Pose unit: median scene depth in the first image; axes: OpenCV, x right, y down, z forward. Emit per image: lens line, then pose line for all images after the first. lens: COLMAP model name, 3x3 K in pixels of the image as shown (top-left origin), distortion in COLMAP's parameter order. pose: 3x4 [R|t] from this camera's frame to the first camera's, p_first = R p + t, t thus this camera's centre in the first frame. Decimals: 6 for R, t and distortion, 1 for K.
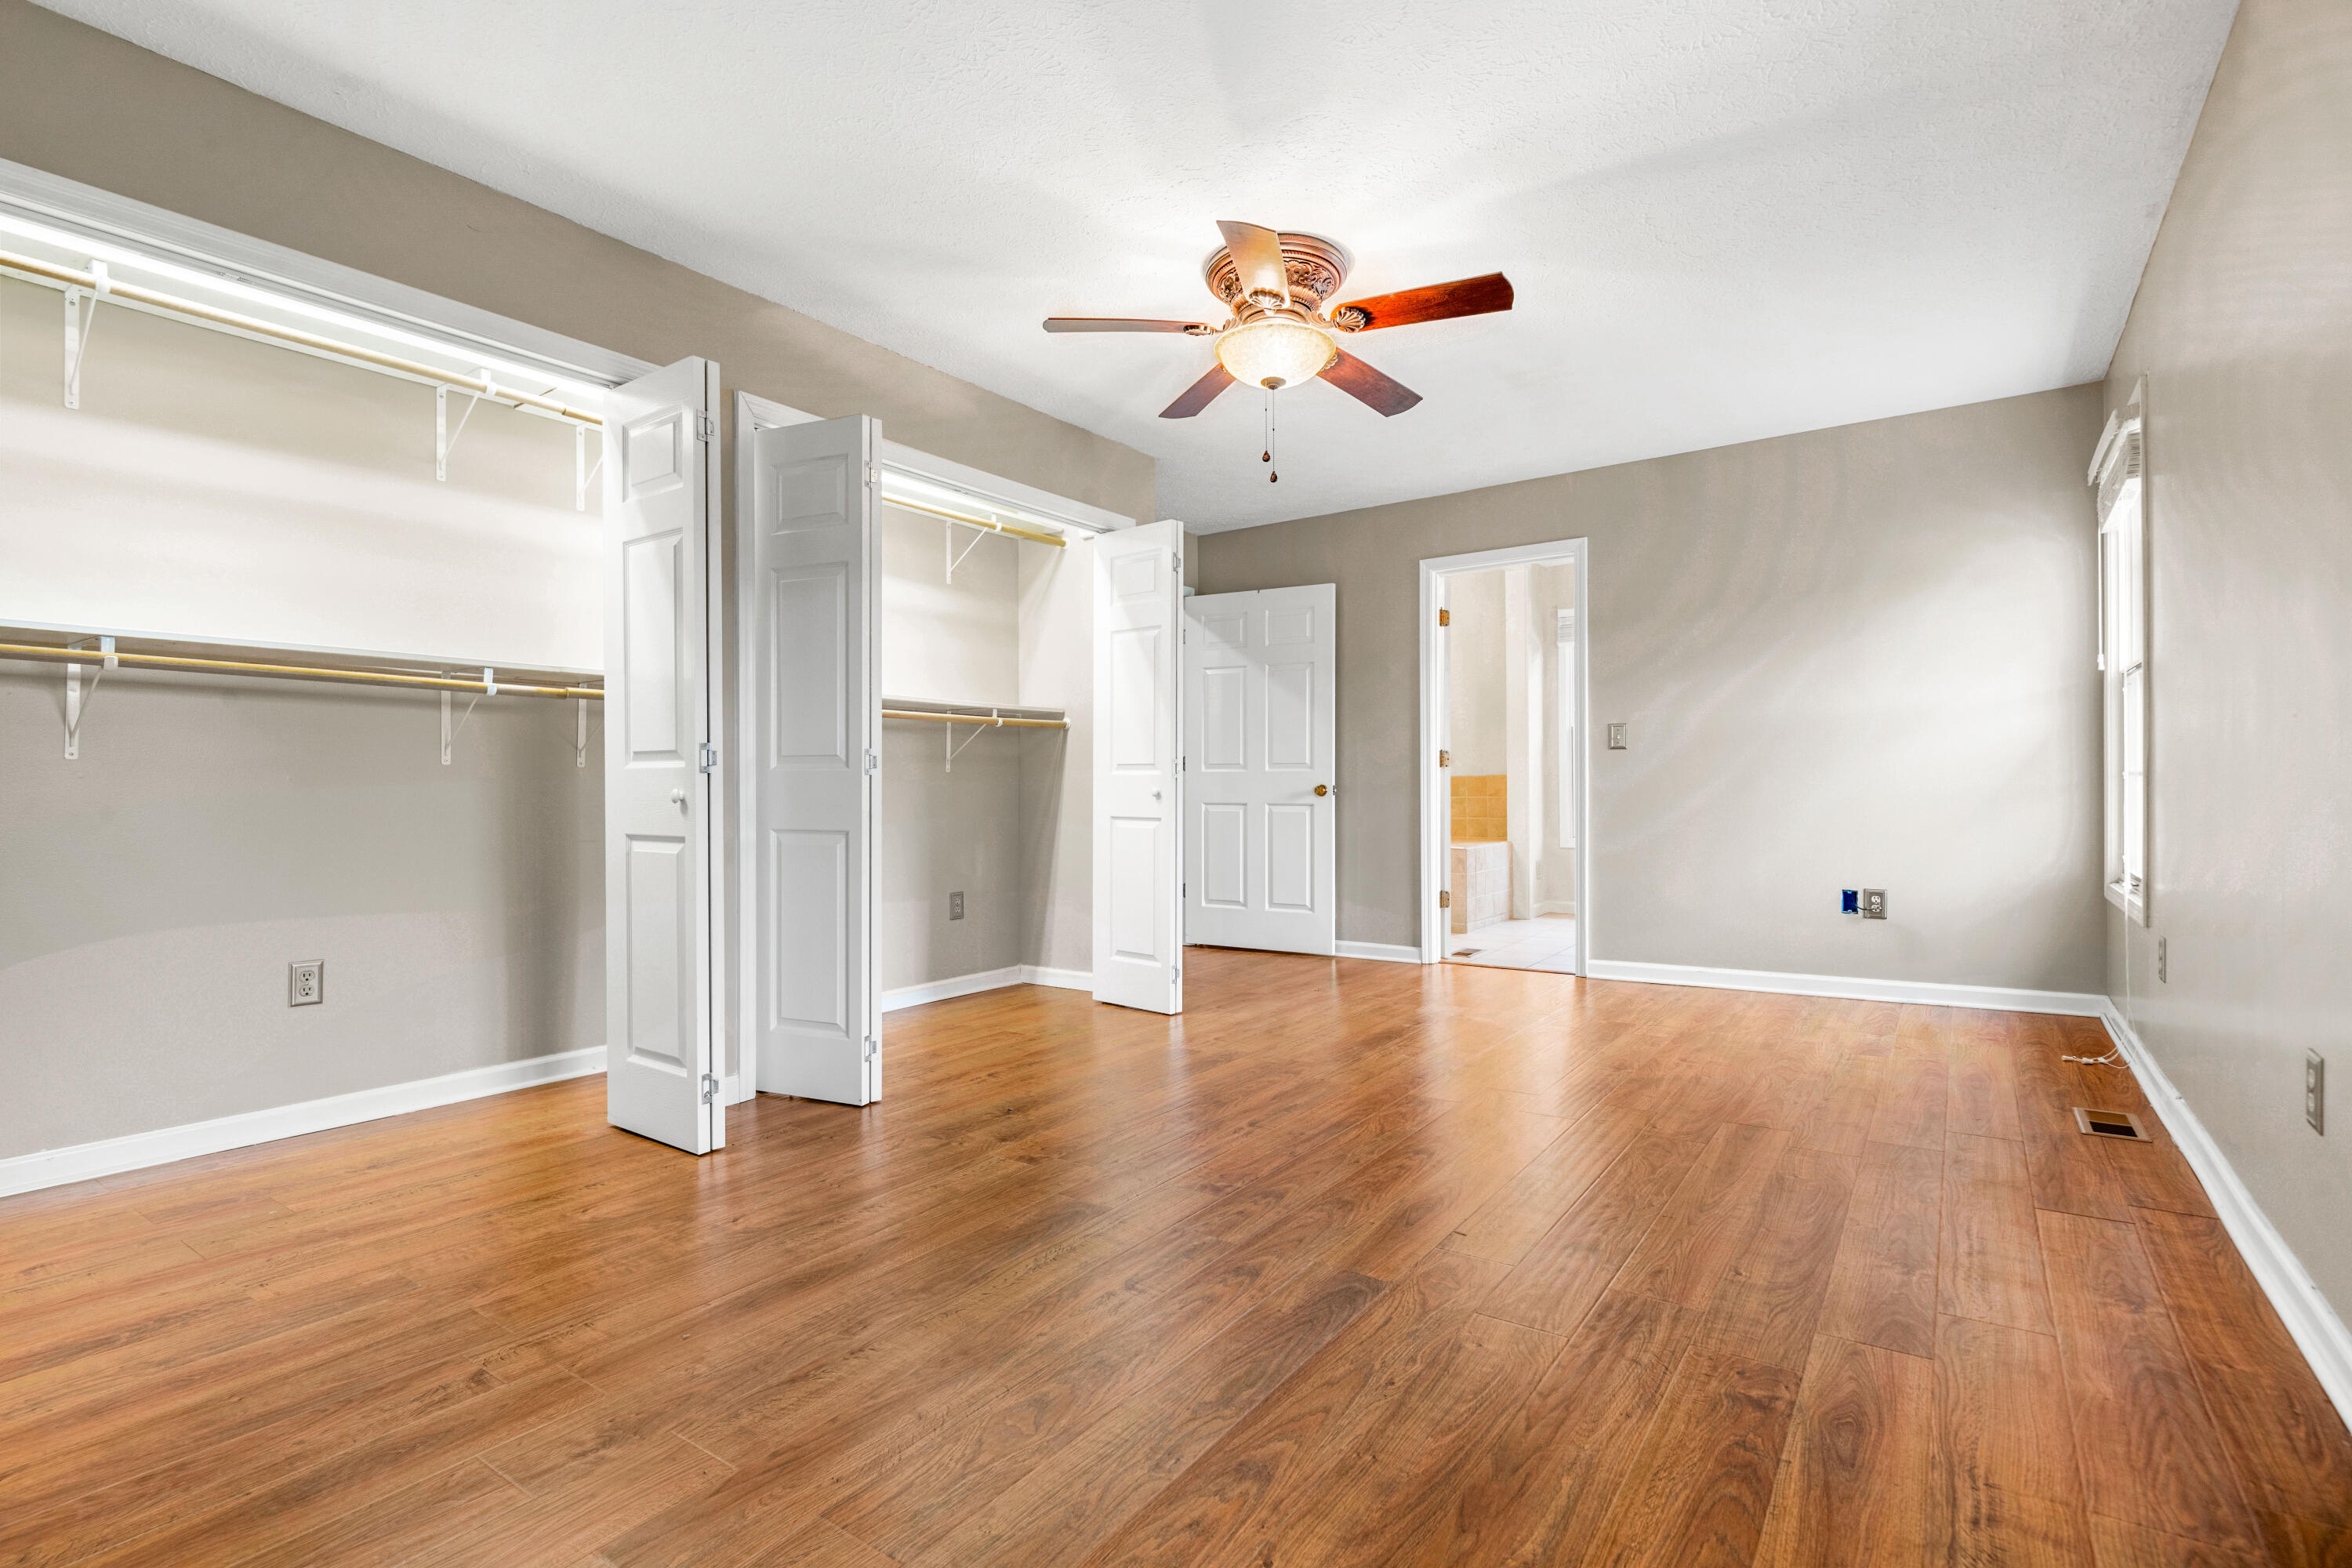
lens RADIAL K [[1128.8, 0, 1173.7], [0, 1128.8, 791.9], [0, 0, 1]] dist [-0.002063, -0.000711]
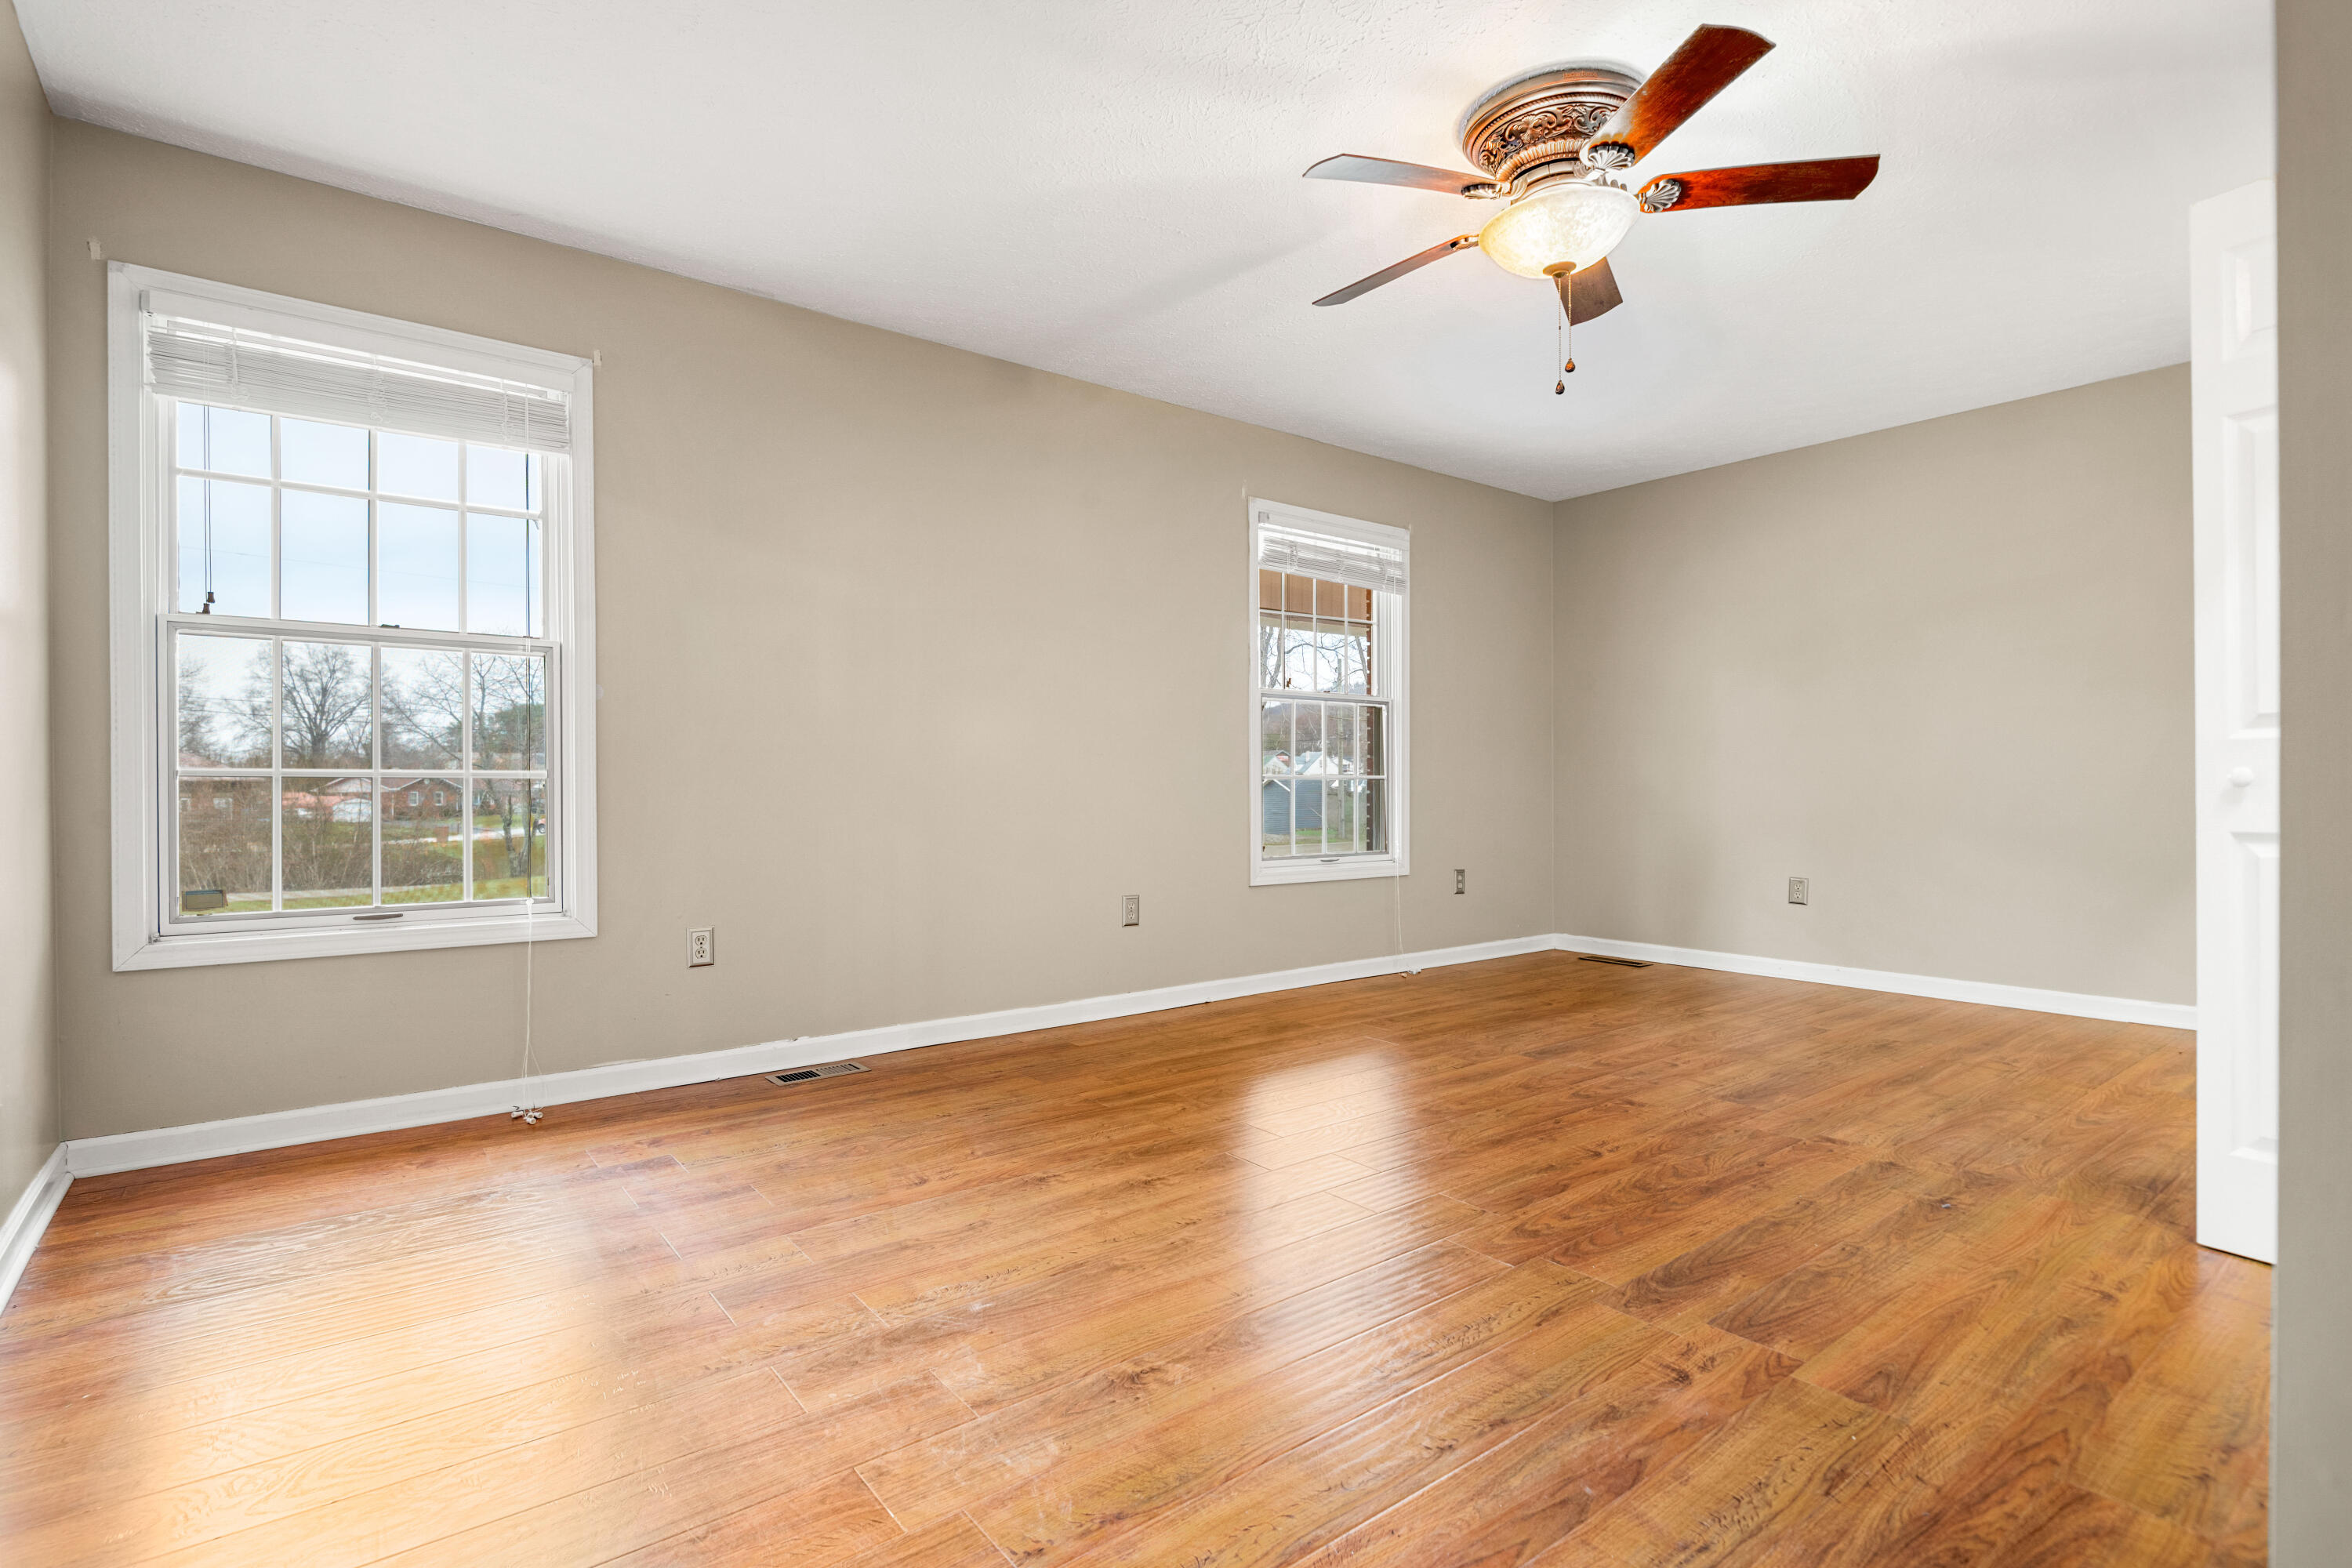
lens RADIAL K [[1128.8, 0, 1173.7], [0, 1128.8, 791.9], [0, 0, 1]] dist [-0.002063, -0.000711]
pose [[-0.955828, 0.008473, 0.293806, 0.128421], [0.009236, 0.999957, 0.001210, 0.004957], [-0.293783, 0.003870, -0.955864, 1.997710]]
